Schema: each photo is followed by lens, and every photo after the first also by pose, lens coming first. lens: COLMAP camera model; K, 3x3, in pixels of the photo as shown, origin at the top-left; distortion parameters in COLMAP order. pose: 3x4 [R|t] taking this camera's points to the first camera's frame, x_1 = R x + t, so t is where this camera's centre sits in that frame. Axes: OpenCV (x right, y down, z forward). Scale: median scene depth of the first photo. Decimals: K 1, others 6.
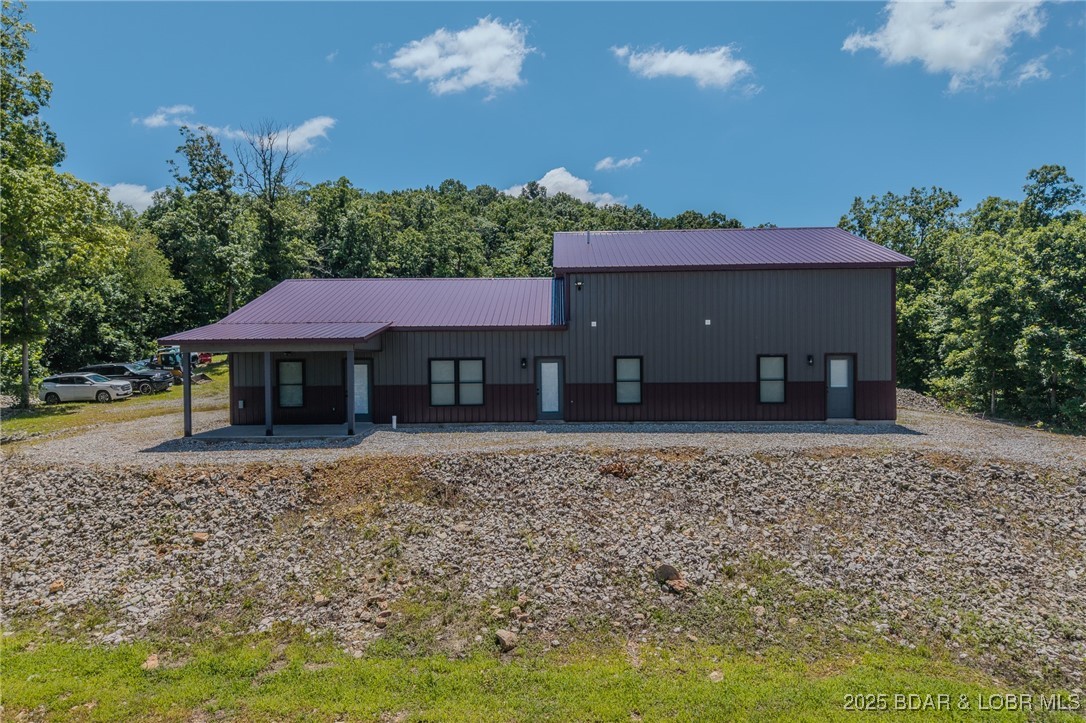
lens RADIAL K [[732.8, 0, 543.0], [0, 732.8, 361.5], [0, 0, 1]] dist [0.028786, -0.024909]
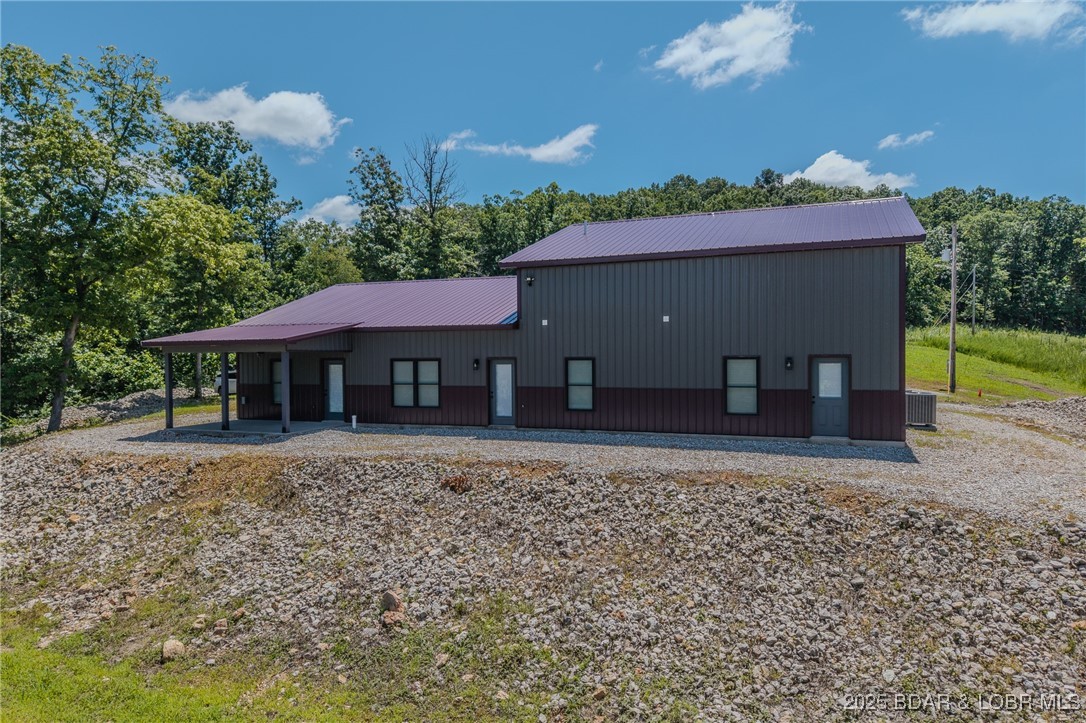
lens RADIAL K [[732.8, 0, 543.0], [0, 732.8, 361.5], [0, 0, 1]] dist [0.028786, -0.024909]
pose [[0.933176, 0.005449, -0.359379, 0.395123], [-0.005105, 0.999985, 0.001907, -0.003851], [0.359384, 0.000055, 0.933190, 0.140844]]
